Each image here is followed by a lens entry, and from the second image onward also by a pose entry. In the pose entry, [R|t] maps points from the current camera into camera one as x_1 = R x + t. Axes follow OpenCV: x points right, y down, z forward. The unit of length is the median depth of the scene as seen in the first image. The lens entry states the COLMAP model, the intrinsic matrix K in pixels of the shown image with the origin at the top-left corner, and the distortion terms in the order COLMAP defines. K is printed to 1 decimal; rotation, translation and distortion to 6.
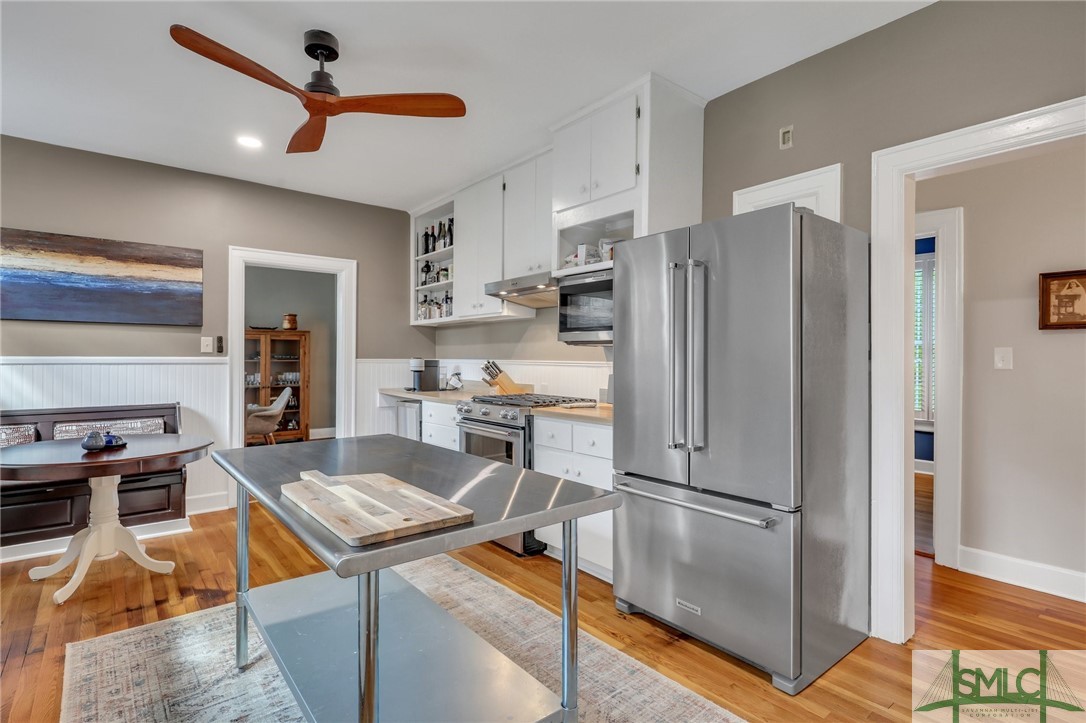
lens RADIAL K [[537.1, 0, 543.1], [0, 537.1, 359.4], [0, 0, 1]] dist [-0.003186, 0.000102]
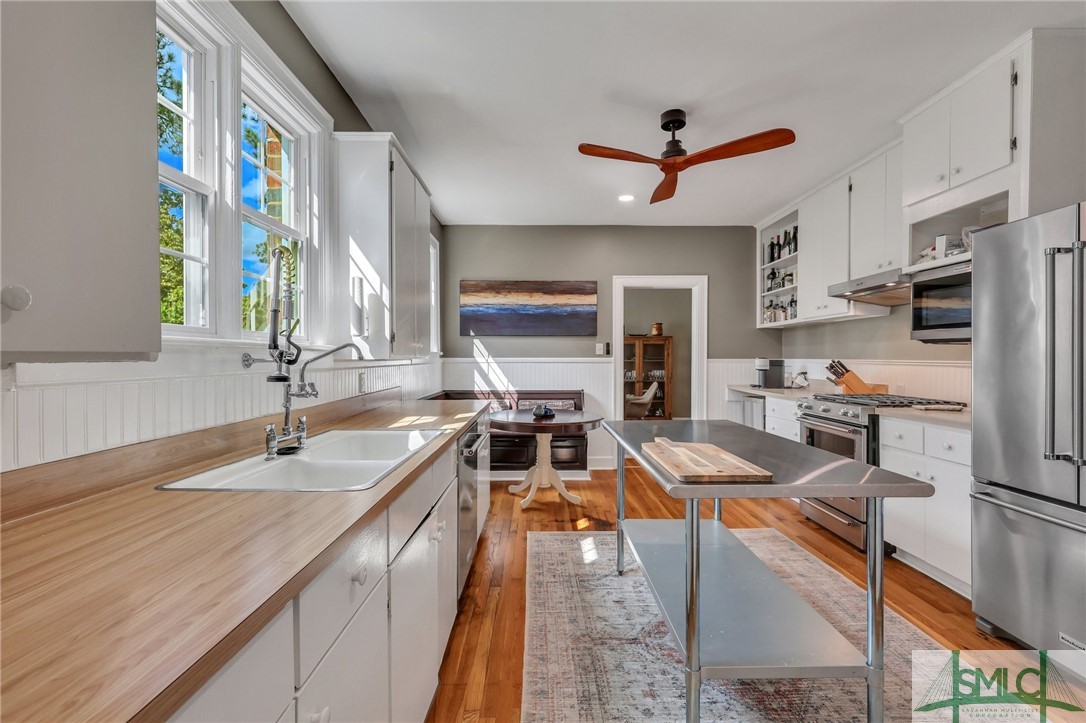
lens RADIAL K [[494.6, 0, 543.8], [0, 494.6, 360.2], [0, 0, 1]] dist [-0.002473, -0.000423]
pose [[0.782092, -0.001621, -0.623161, 0.075723], [0.002302, 0.999997, 0.000287, 0.001085], [0.623158, -0.001659, 0.782094, -0.118945]]
